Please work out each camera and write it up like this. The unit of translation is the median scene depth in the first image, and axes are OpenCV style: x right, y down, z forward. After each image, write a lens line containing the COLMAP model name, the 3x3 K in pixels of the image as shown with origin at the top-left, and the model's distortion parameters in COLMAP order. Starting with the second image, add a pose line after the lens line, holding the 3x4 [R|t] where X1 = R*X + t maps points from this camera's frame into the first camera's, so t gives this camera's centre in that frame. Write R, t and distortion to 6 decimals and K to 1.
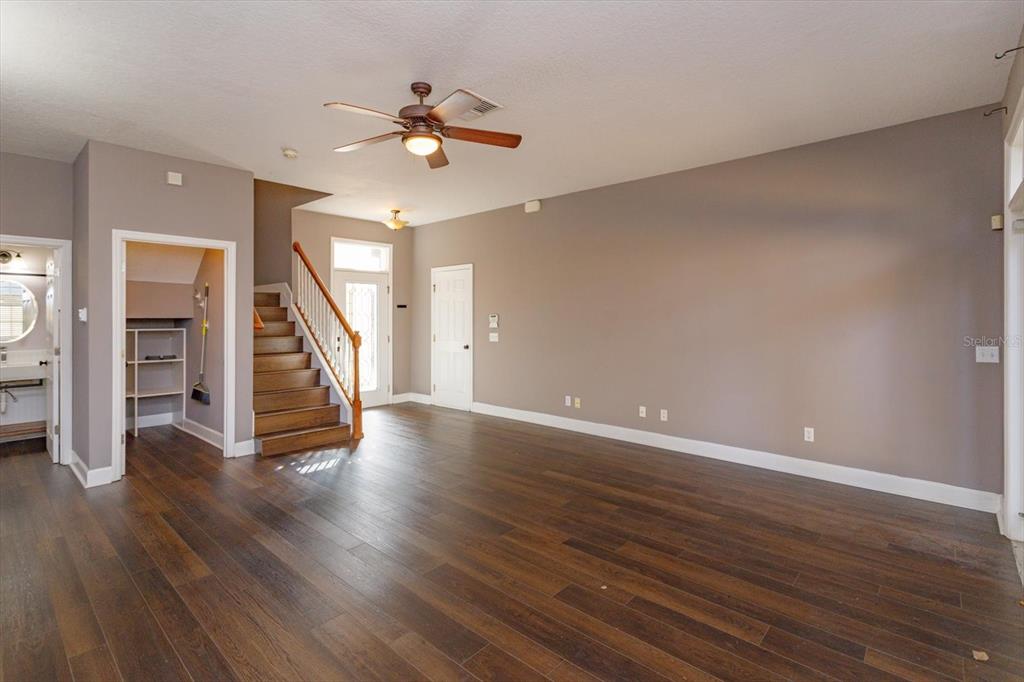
lens RADIAL K [[490.5, 0, 514.2], [0, 490.5, 317.9], [0, 0, 1]] dist [-0.000020, 0.000143]
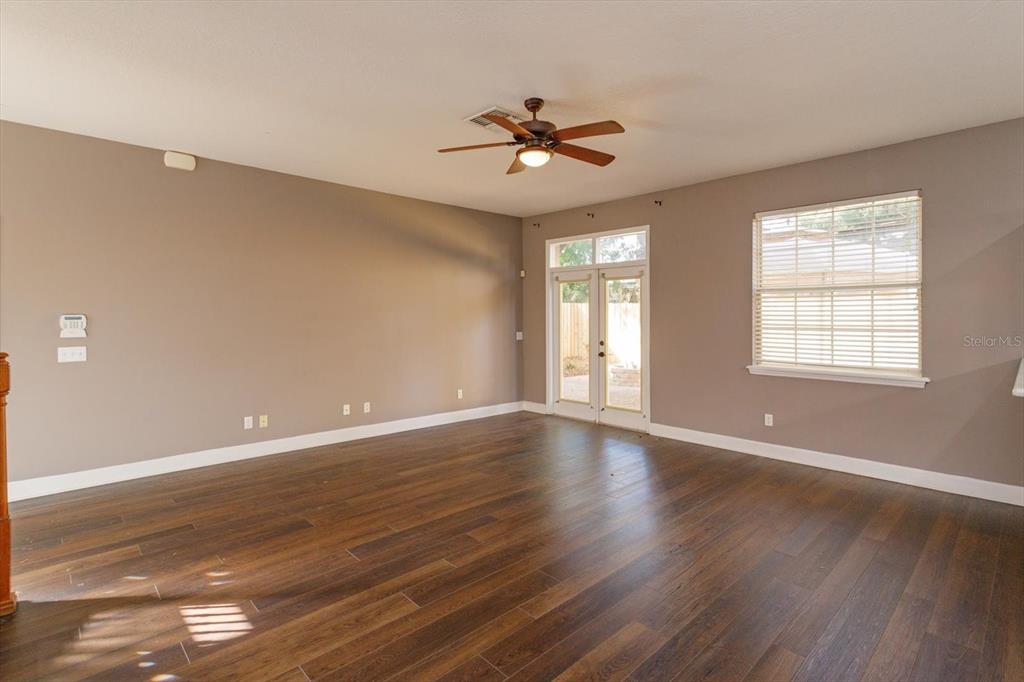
lens RADIAL K [[485.2, 0, 509.2], [0, 485.2, 314.5], [0, 0, 1]] dist [0.000399, 0.000358]
pose [[0.089056, 0.008337, 0.995992, -0.754355], [0.003426, 0.999956, -0.008676, -0.000451], [-0.996021, 0.004185, 0.089024, 0.583278]]
